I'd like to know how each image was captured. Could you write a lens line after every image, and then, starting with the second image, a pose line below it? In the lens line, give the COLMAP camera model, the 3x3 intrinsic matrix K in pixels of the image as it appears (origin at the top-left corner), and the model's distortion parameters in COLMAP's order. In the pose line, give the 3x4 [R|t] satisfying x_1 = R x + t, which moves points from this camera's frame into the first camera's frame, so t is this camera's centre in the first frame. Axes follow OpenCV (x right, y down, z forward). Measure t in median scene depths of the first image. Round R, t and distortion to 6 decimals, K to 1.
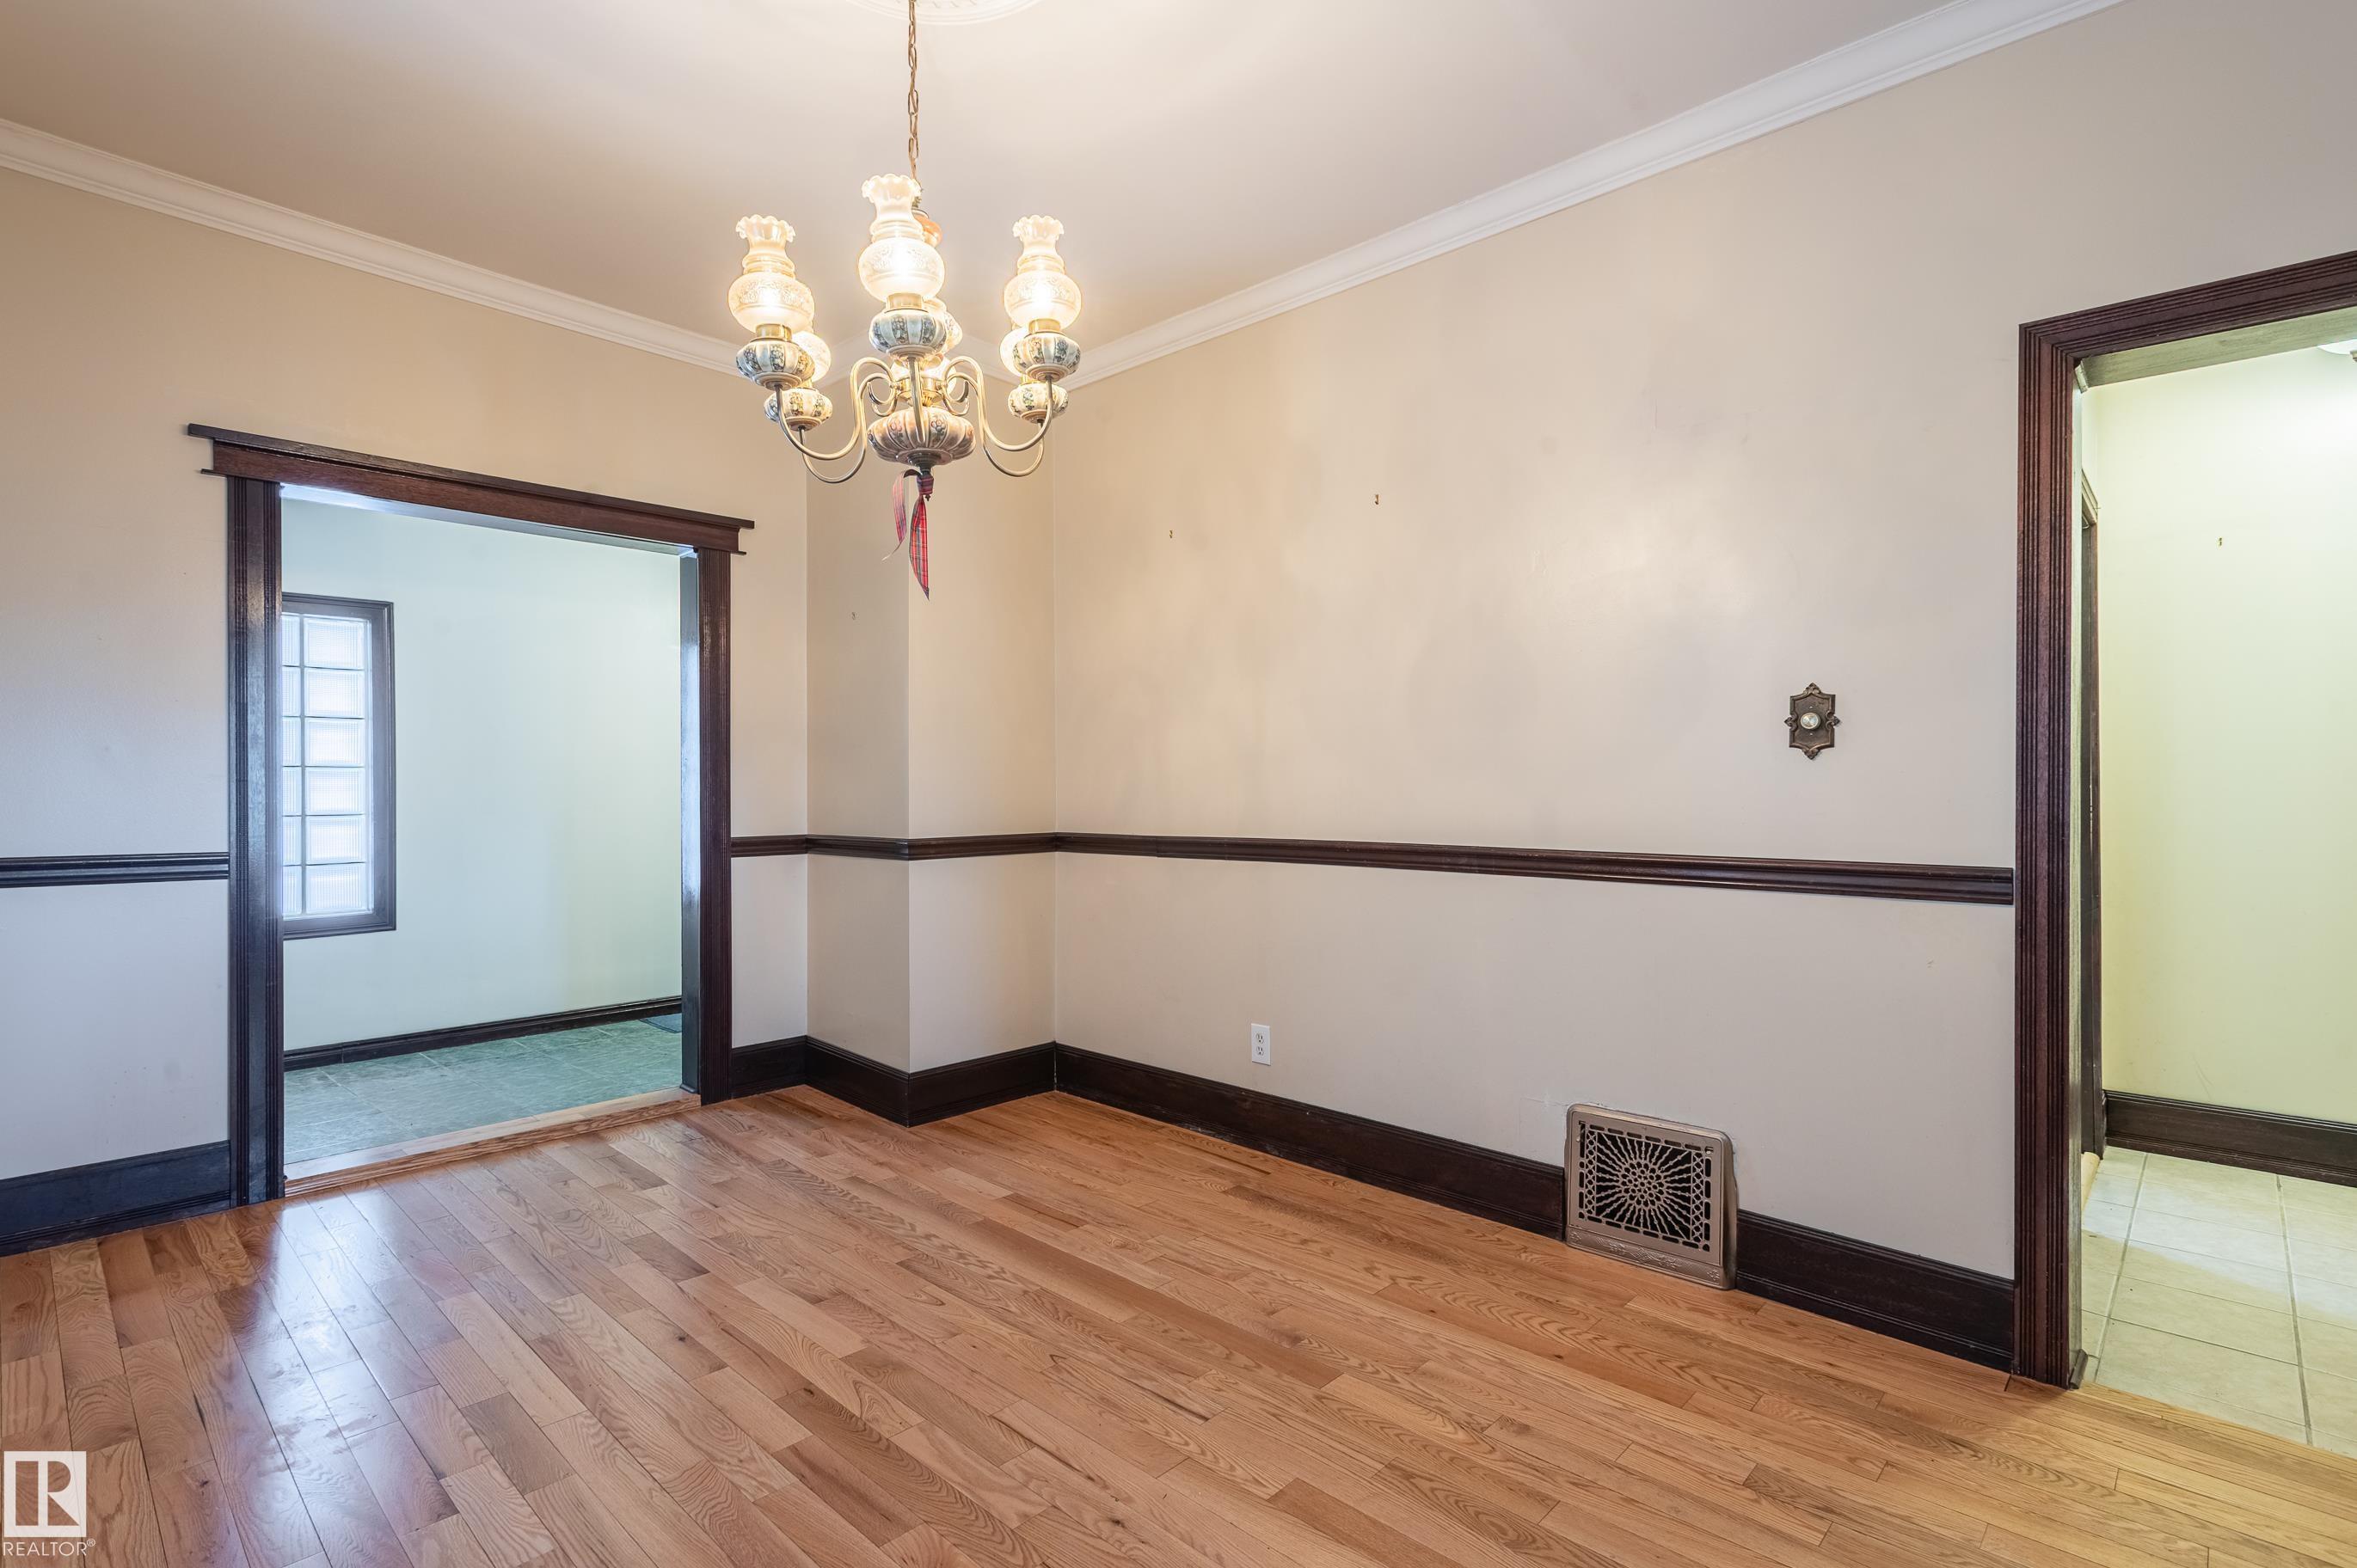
lens RADIAL K [[1103.6, 0, 1191.1], [0, 1103.6, 791.6], [0, 0, 1]] dist [-0.016502, 0.001273]
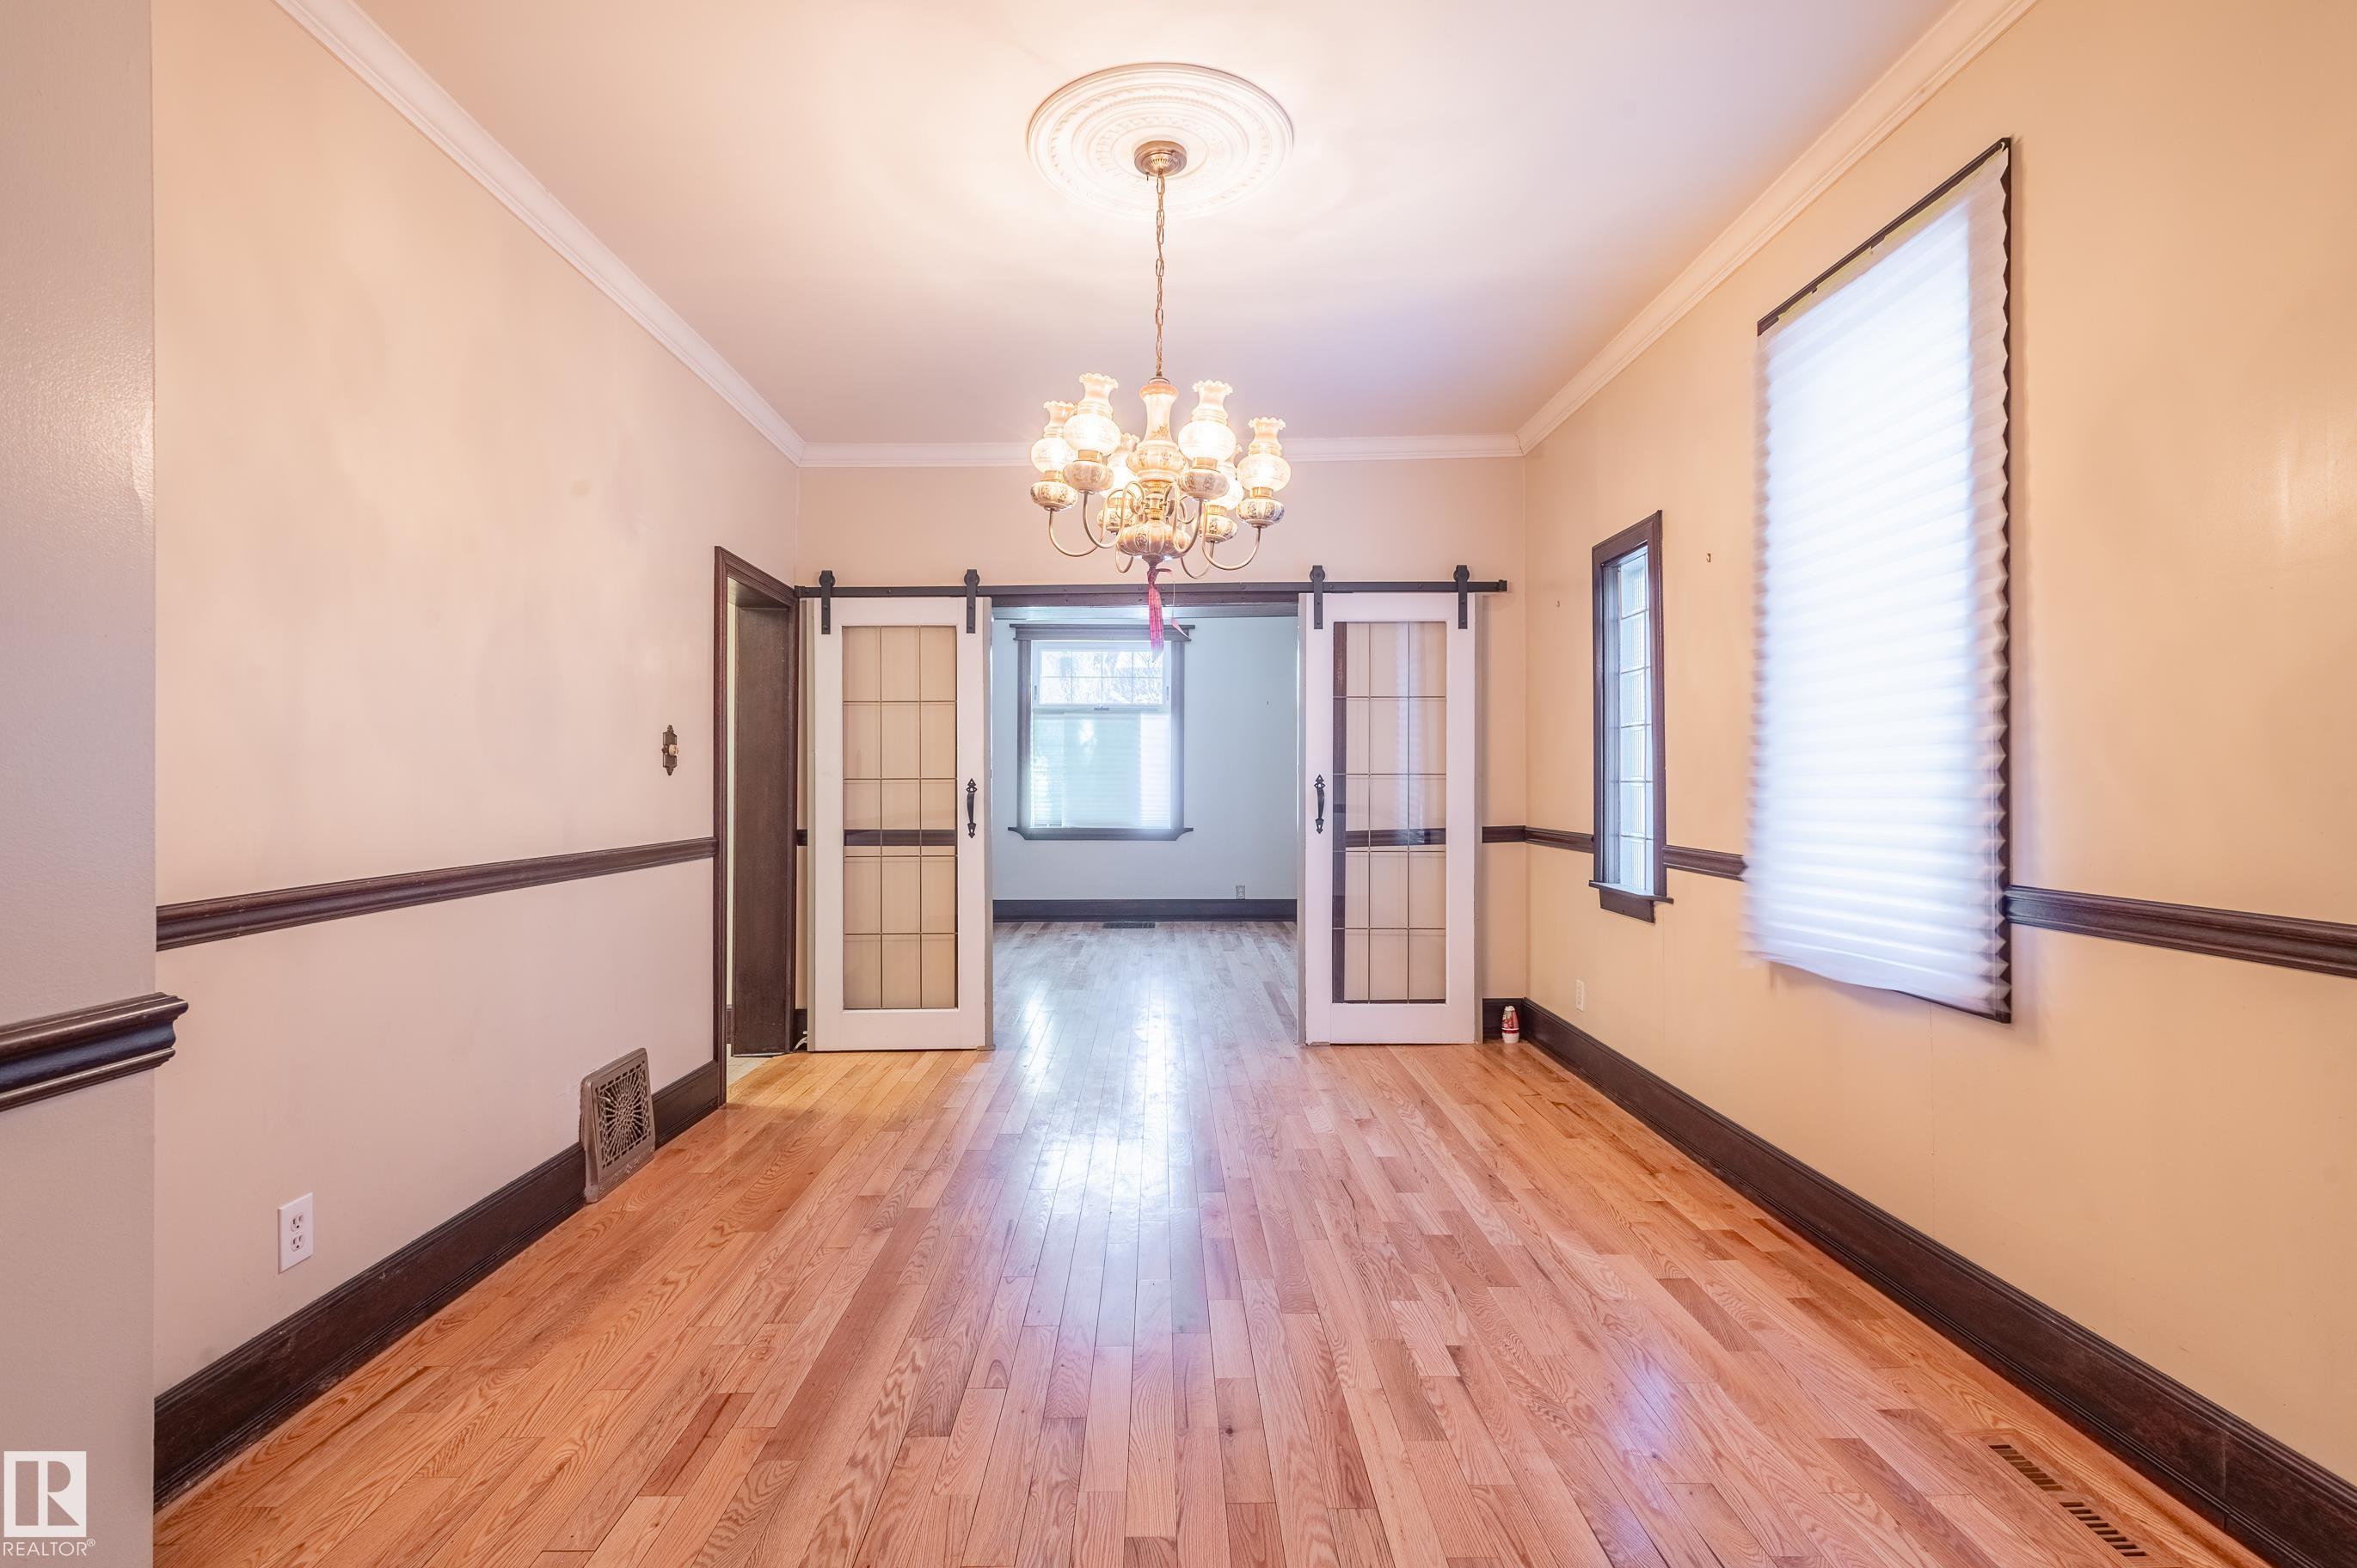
lens RADIAL K [[1215.0, 0, 1161.3], [0, 1215.0, 774.4], [0, 0, 1]] dist [-0.006100, -0.000655]
pose [[-0.695287, -0.000389, 0.718732, -0.990631], [0.000231, 1.000000, 0.000765, -0.026120], [-0.718732, 0.000697, -0.695287, 1.509020]]
